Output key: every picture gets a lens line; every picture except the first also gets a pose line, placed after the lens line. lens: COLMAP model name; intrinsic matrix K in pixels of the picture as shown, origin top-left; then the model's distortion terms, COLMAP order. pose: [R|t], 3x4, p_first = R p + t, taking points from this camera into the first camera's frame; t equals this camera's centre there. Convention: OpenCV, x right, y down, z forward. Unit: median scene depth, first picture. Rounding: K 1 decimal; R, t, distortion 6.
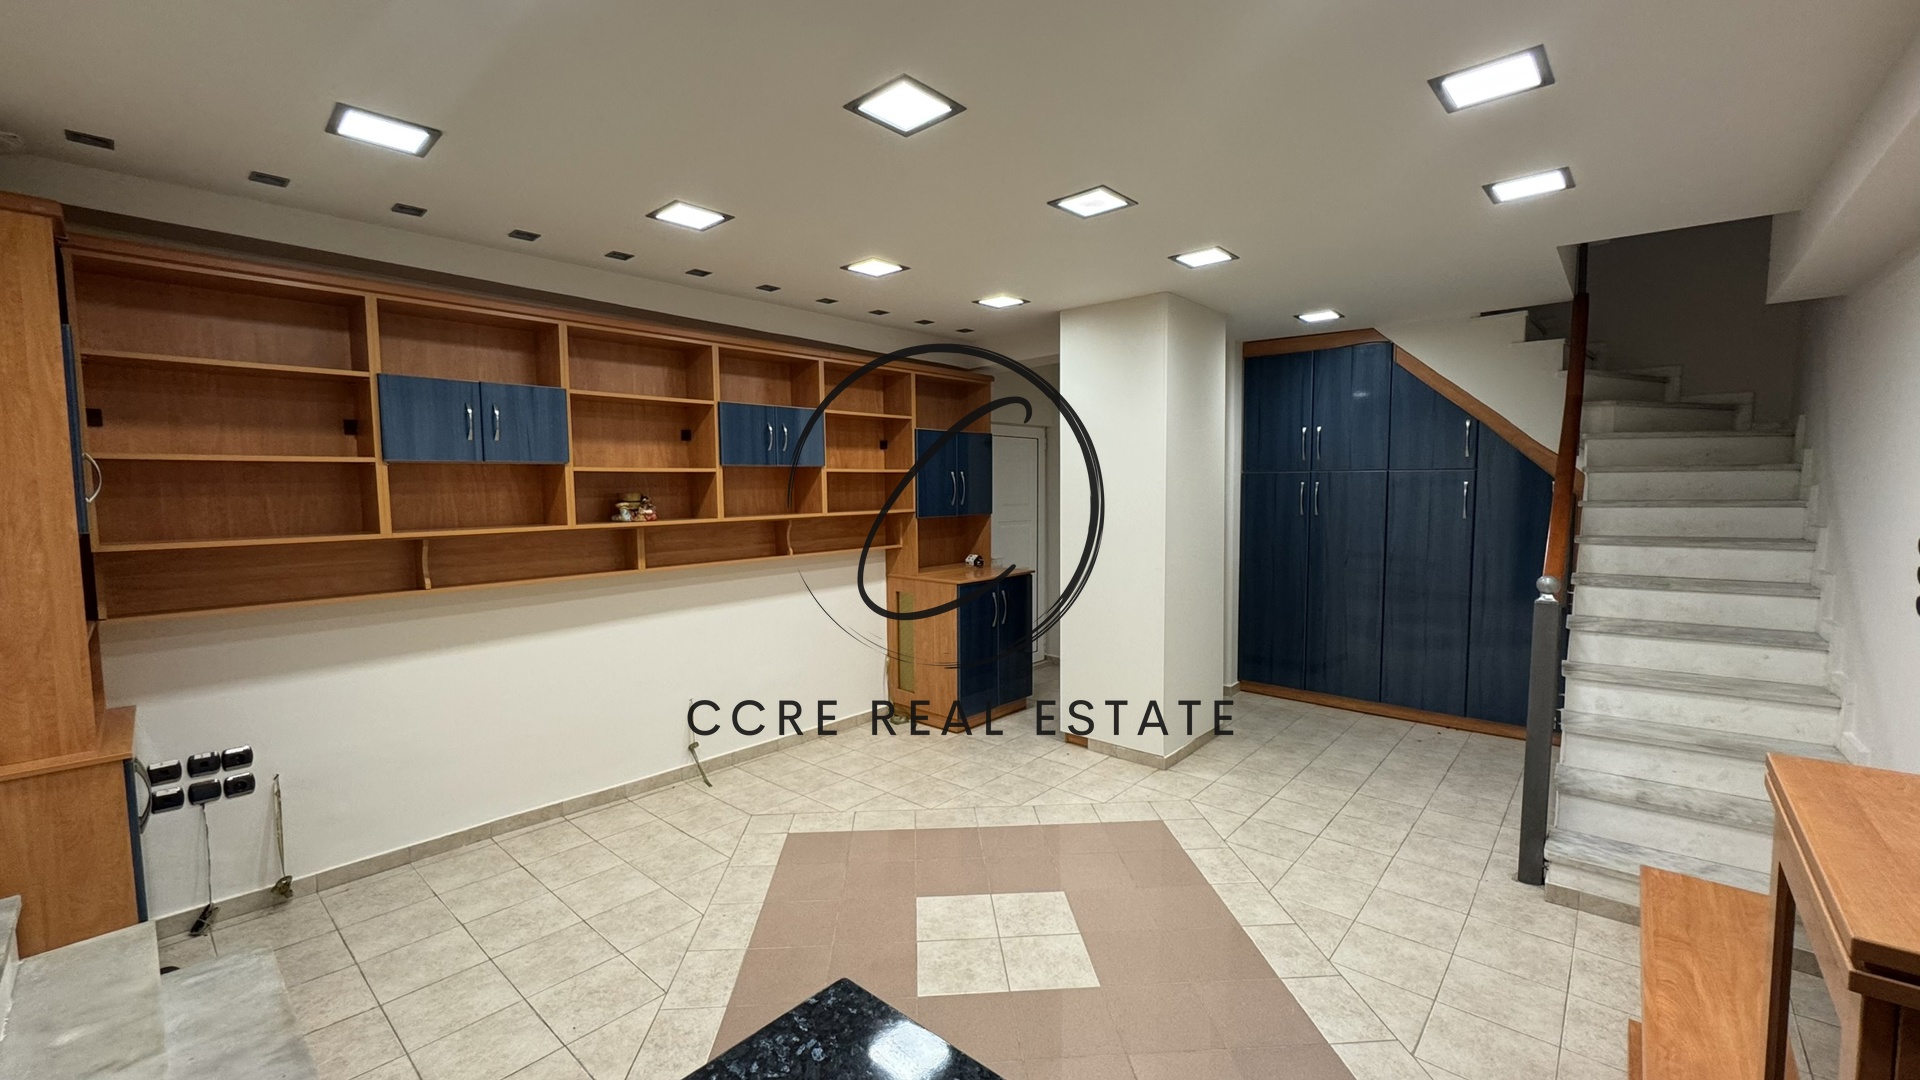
lens RADIAL K [[767.9, 0, 960.0], [0, 767.9, 540.0], [0, 0, 1]] dist [-0.000599, -0.000131]
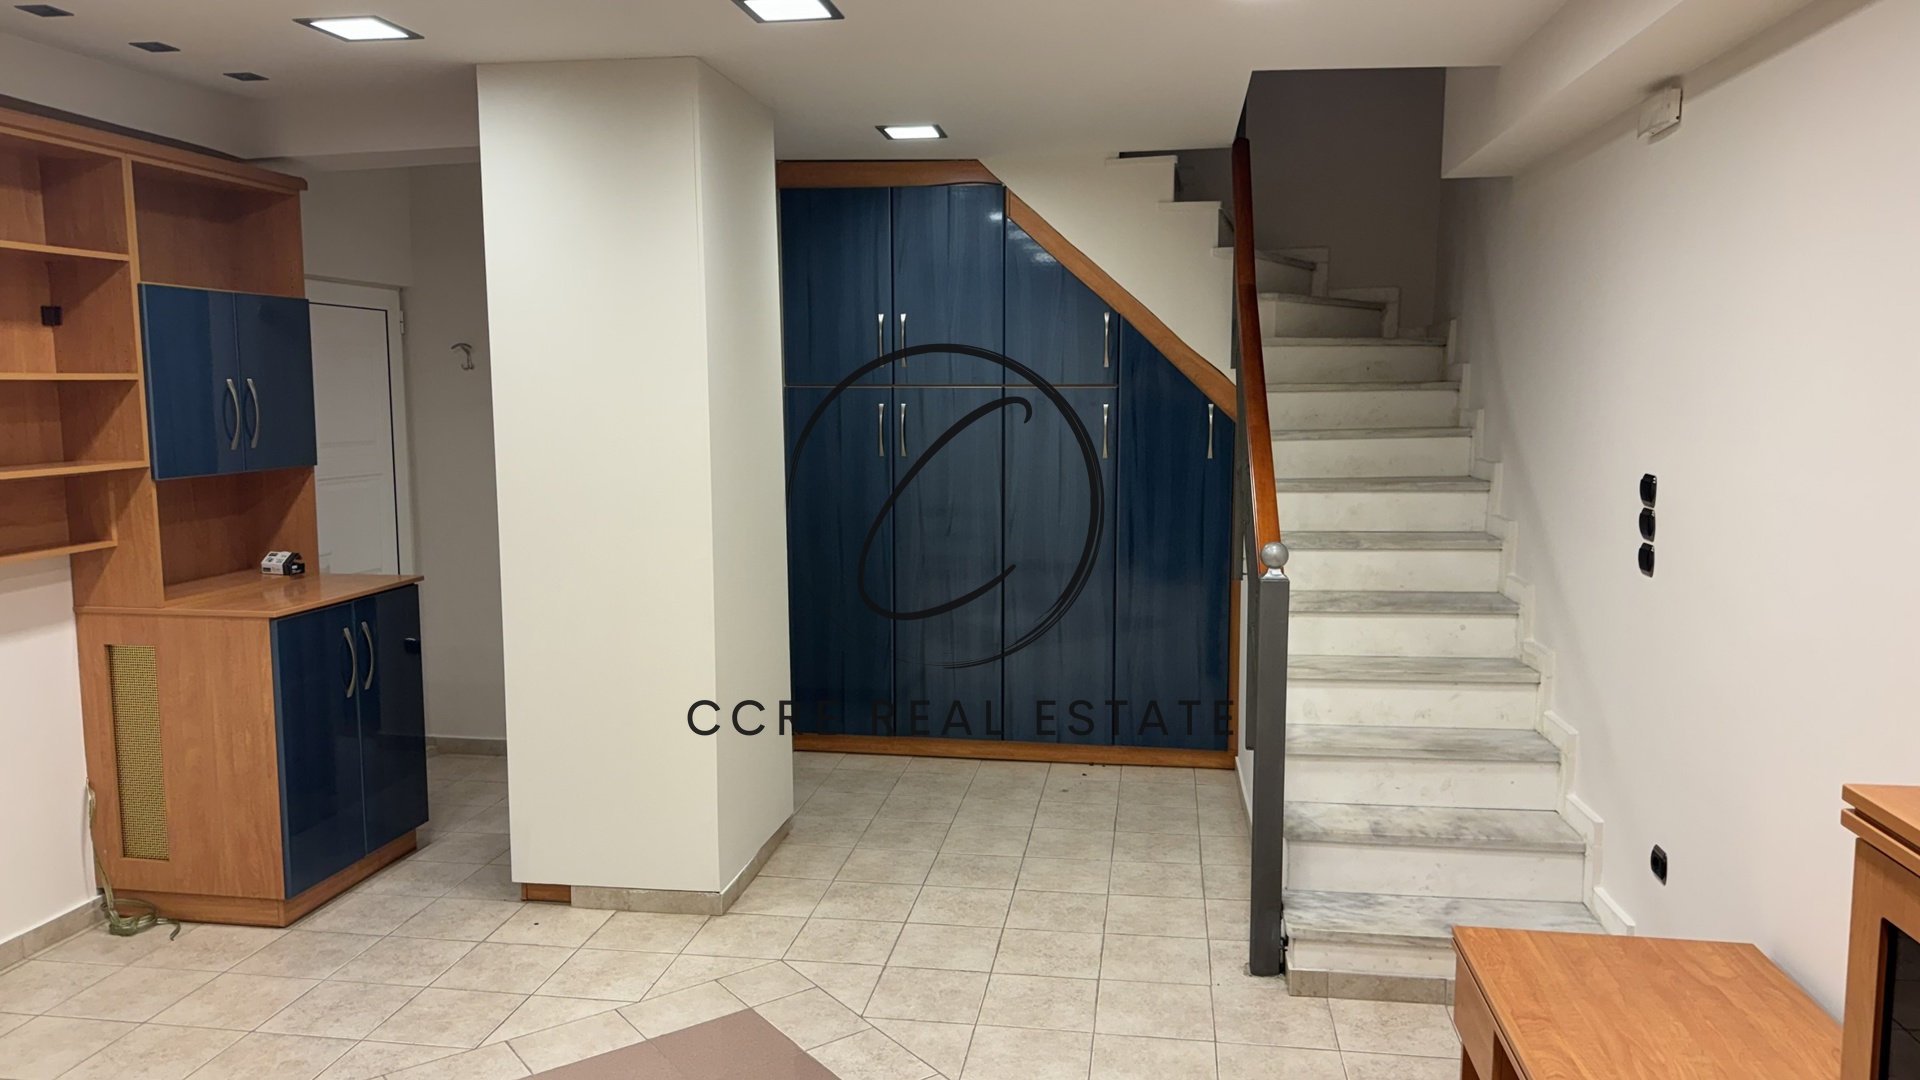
lens RADIAL K [[1337.7, 0, 960.0], [0, 1337.7, 540.0], [0, 0, 1]] dist [0.094619, -0.126846]
pose [[0.841233, -0.055901, 0.537775, -0.108520], [0.034846, 0.998178, 0.049249, -0.020117], [-0.539548, -0.022691, 0.841649, 0.074192]]
